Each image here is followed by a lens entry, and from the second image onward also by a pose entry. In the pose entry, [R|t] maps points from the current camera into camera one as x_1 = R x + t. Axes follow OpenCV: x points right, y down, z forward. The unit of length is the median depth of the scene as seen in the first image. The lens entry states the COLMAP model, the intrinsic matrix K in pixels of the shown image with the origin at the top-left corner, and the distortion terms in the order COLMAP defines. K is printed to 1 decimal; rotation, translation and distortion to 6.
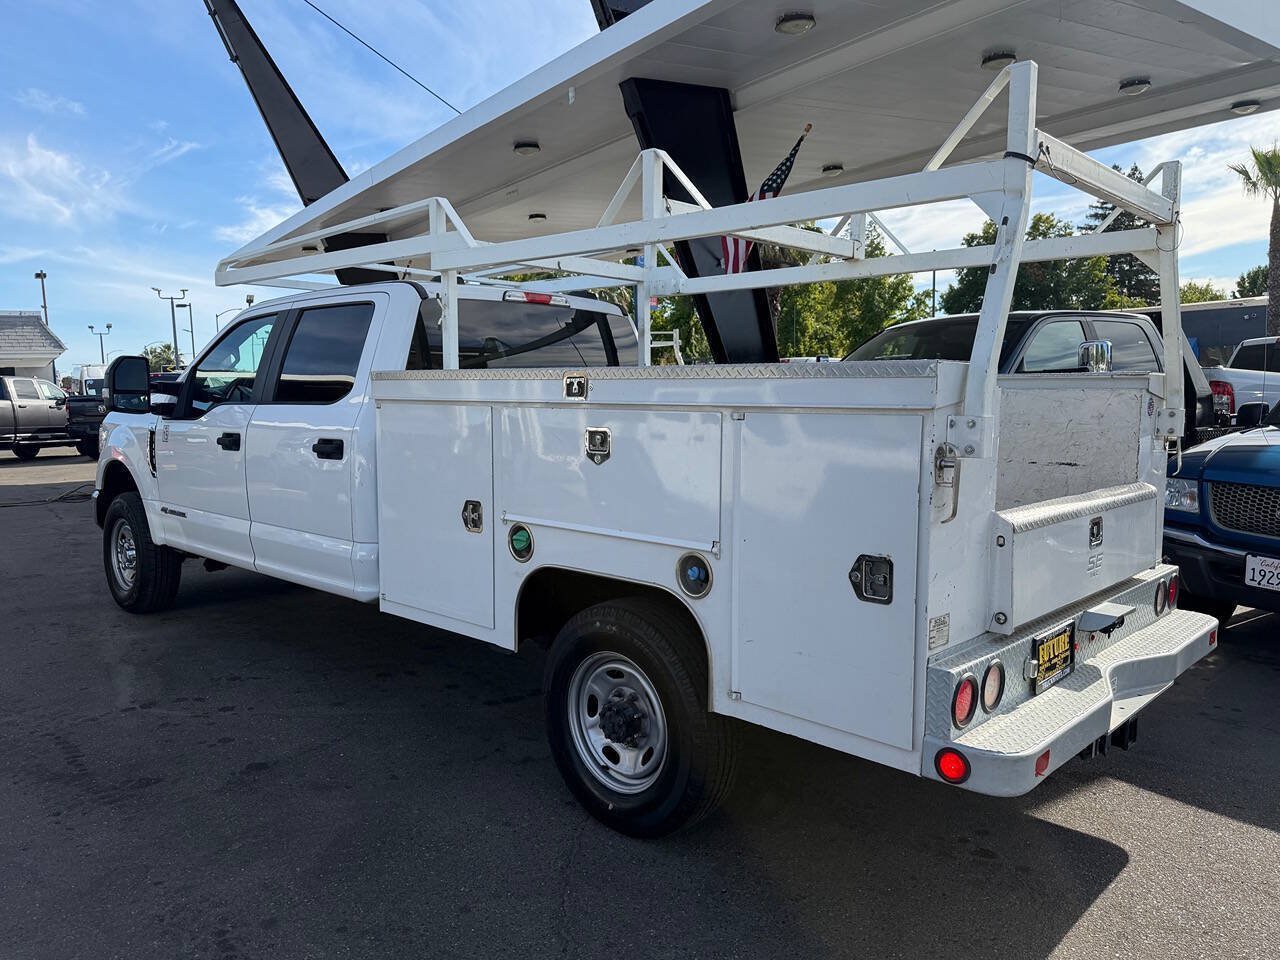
lens RADIAL K [[934.5, 0, 634.3], [0, 934.5, 484.1], [0, 0, 1]] dist [0.050038, -0.064079]
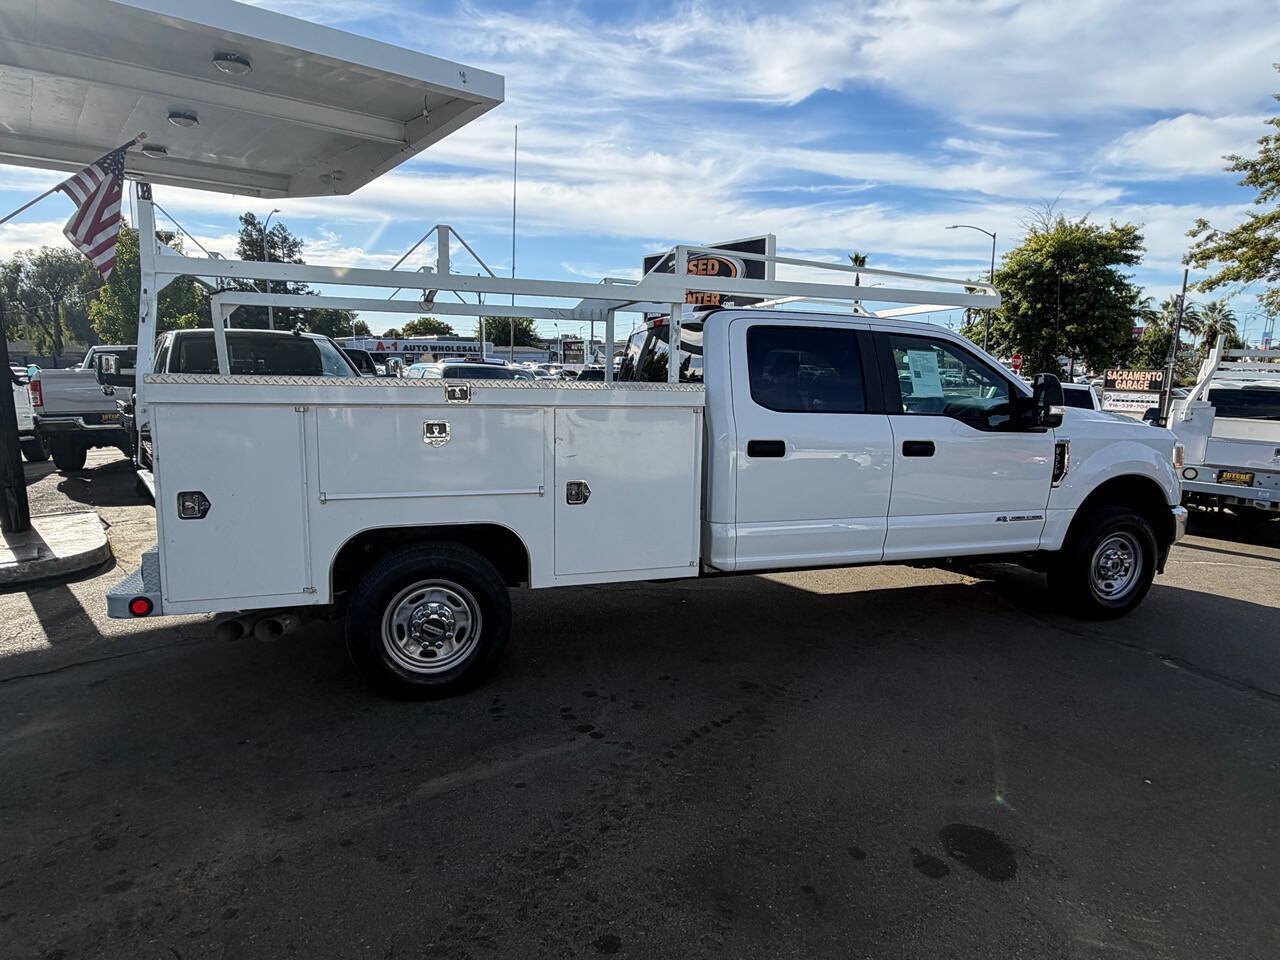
lens RADIAL K [[739.5, 0, 633.7], [0, 739.5, 480.3], [0, 0, 1]] dist [-0.000399, 0.000008]
pose [[-0.078144, -0.135343, 0.987712, -1.305581], [0.101110, 0.984558, 0.142910, -0.125449], [-0.991802, 0.111035, -0.063253, 1.028482]]
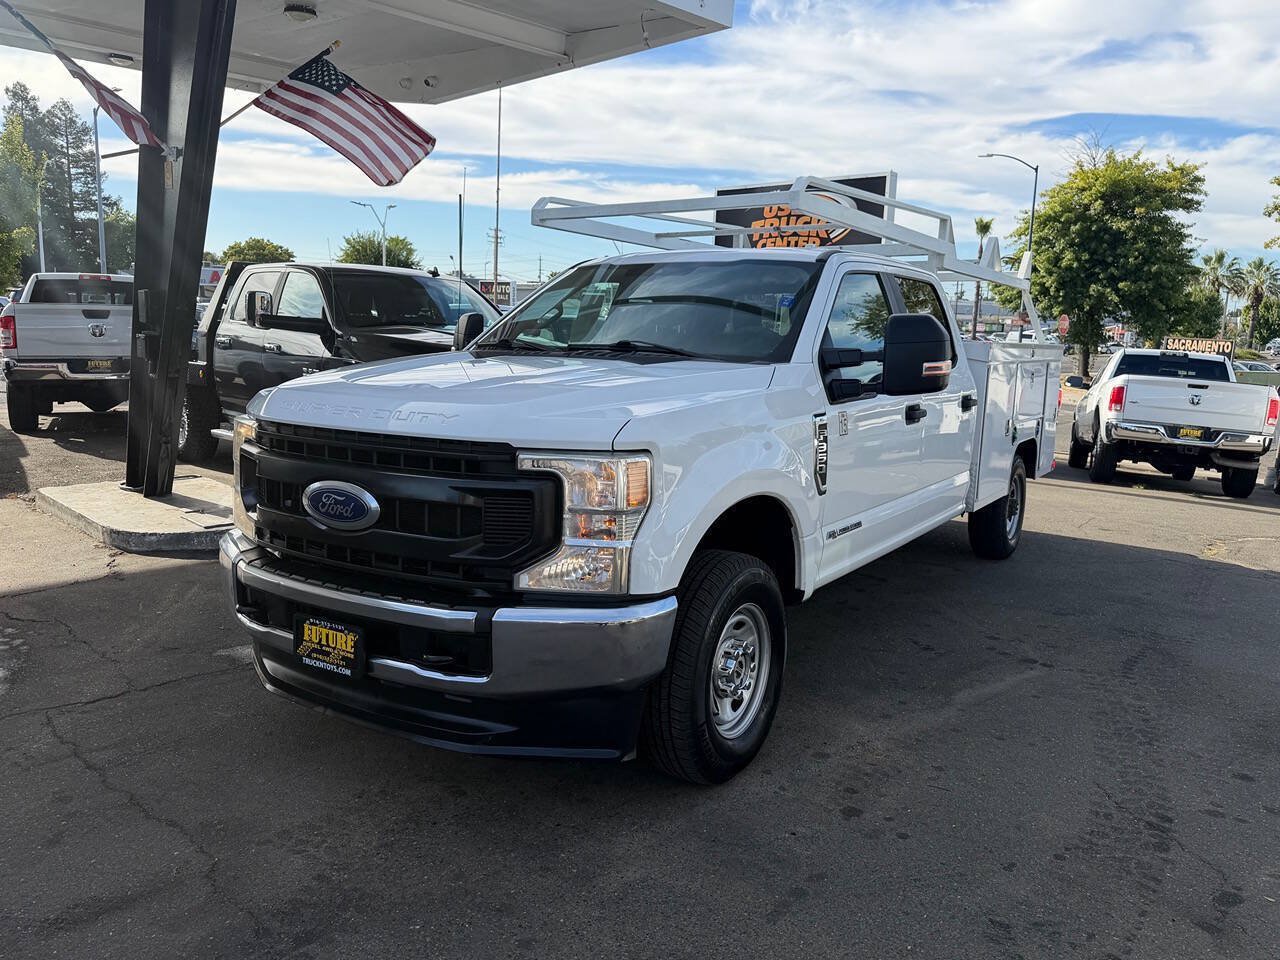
lens RADIAL K [[972.2, 0, 633.8], [0, 972.2, 476.6], [0, 0, 1]] dist [0.060574, -0.082444]
pose [[-0.184626, -0.146625, 0.971810, -1.558586], [0.071168, 0.984218, 0.162018, -0.188517], [-0.980229, 0.099074, -0.171277, 1.697758]]
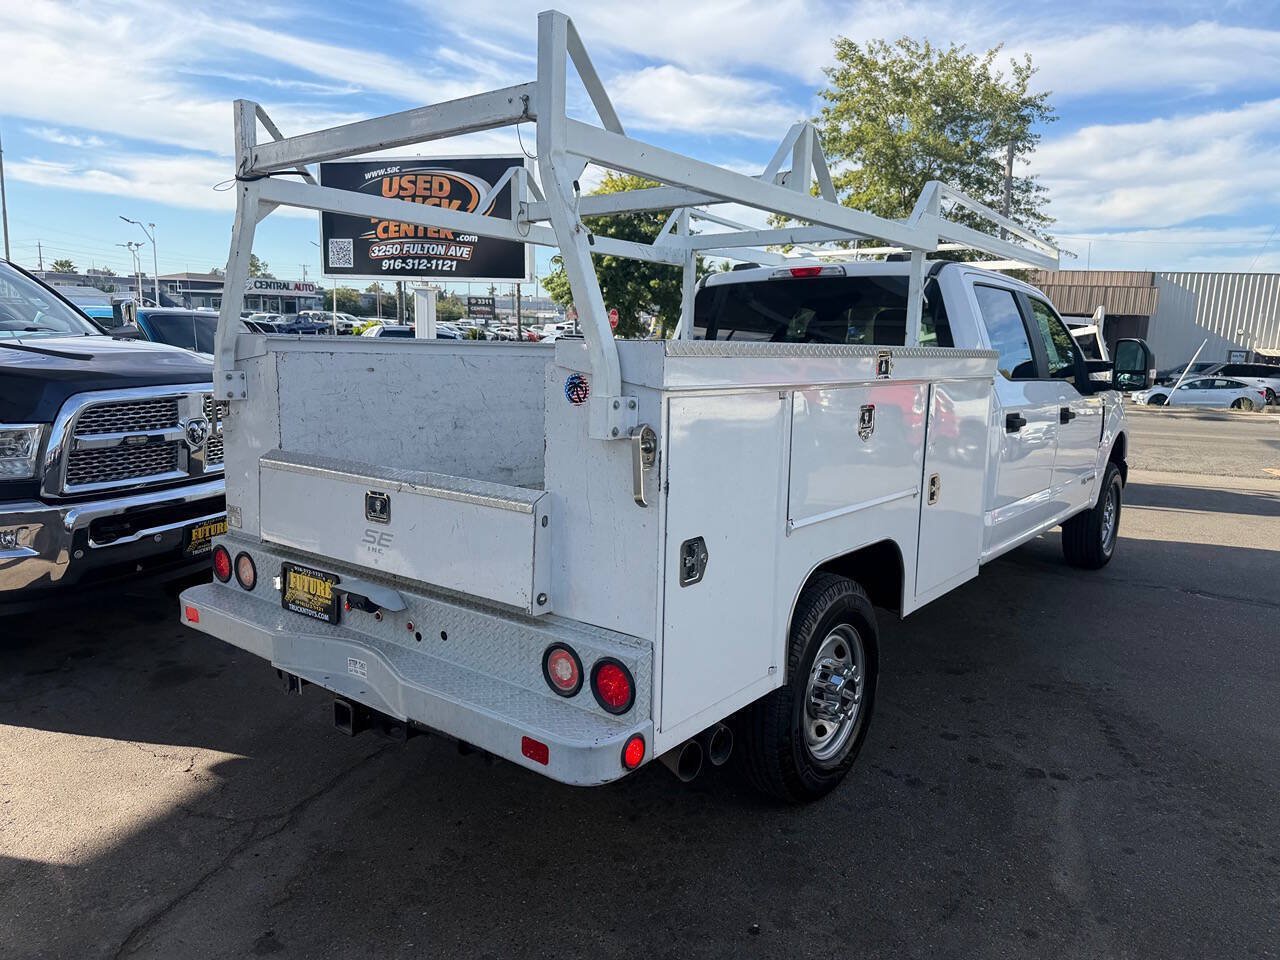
lens RADIAL K [[911.0, 0, 640.0], [0, 911.0, 480.0], [0, 0, 1]] dist [0.009039, 0.000932]
pose [[-0.616389, -0.130243, 0.776596, -0.928254], [0.070460, 0.973148, 0.219131, -0.209582], [-0.784283, 0.189789, -0.590661, 1.768857]]
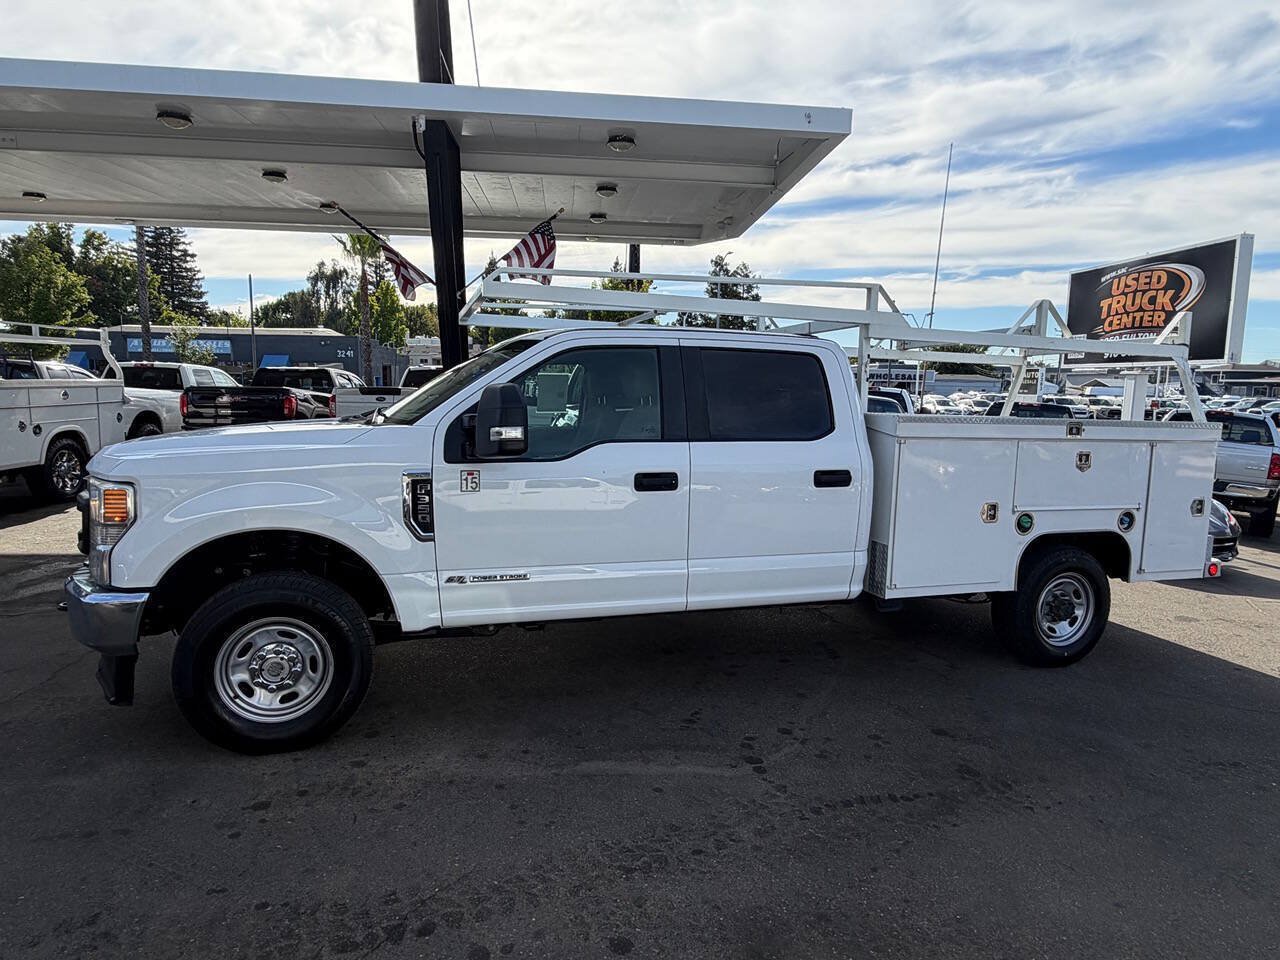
lens RADIAL K [[739.5, 0, 633.7], [0, 739.5, 480.3], [0, 0, 1]] dist [-0.000399, 0.000008]
pose [[0.481105, -0.081978, 0.872822, -1.281113], [0.062983, 0.996278, 0.058856, -0.107977], [-0.874397, 0.026657, 0.484478, 0.777883]]
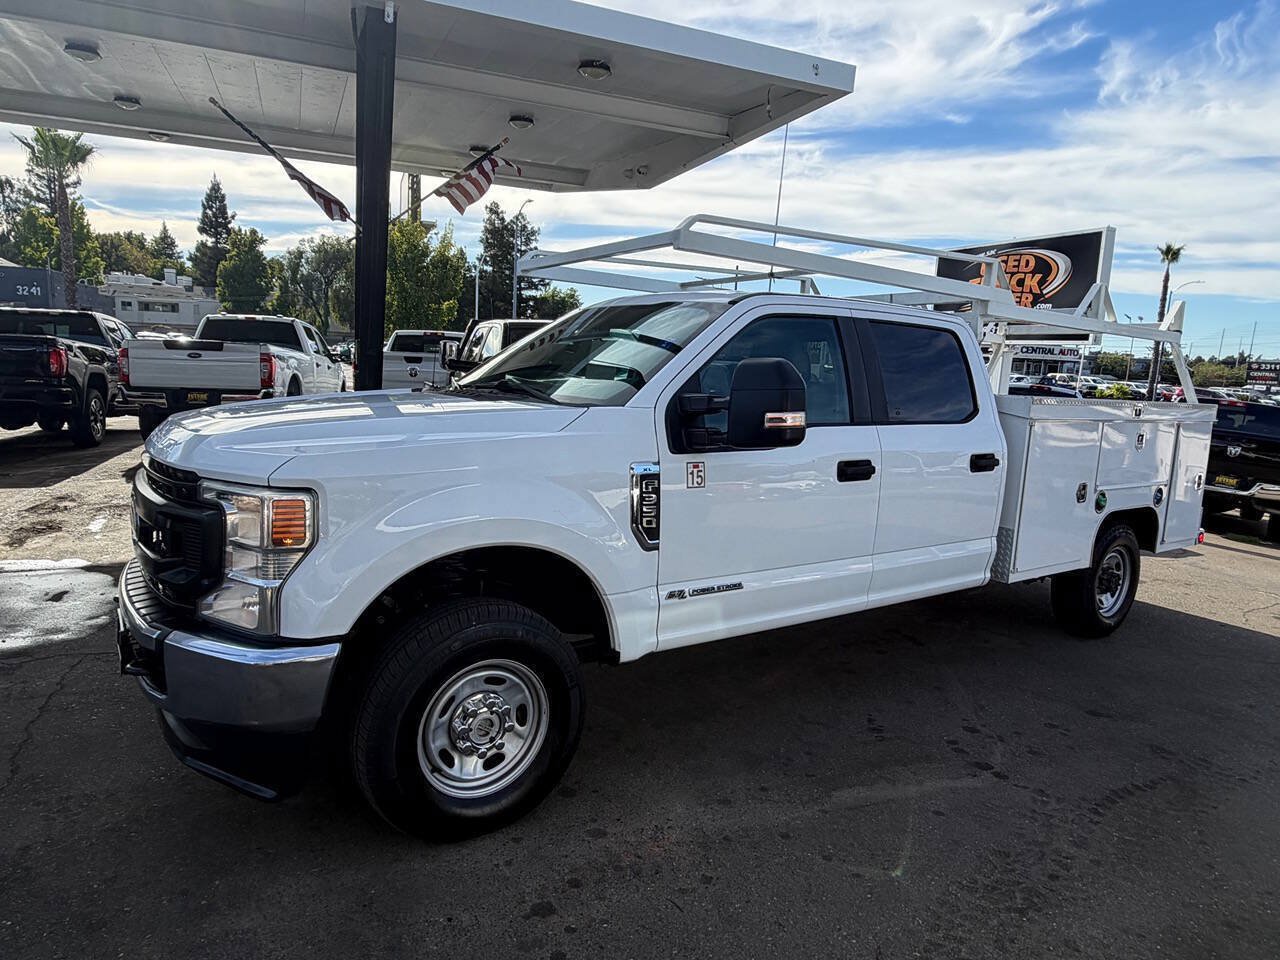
lens RADIAL K [[793.4, 0, 628.8], [0, 793.4, 480.7], [0, 0, 1]] dist [-0.001440, 0.000448]
pose [[0.204115, -0.124894, 0.970947, -1.368414], [0.050751, 0.991845, 0.116913, -0.152484], [-0.977631, 0.025413, 0.208789, 1.237038]]
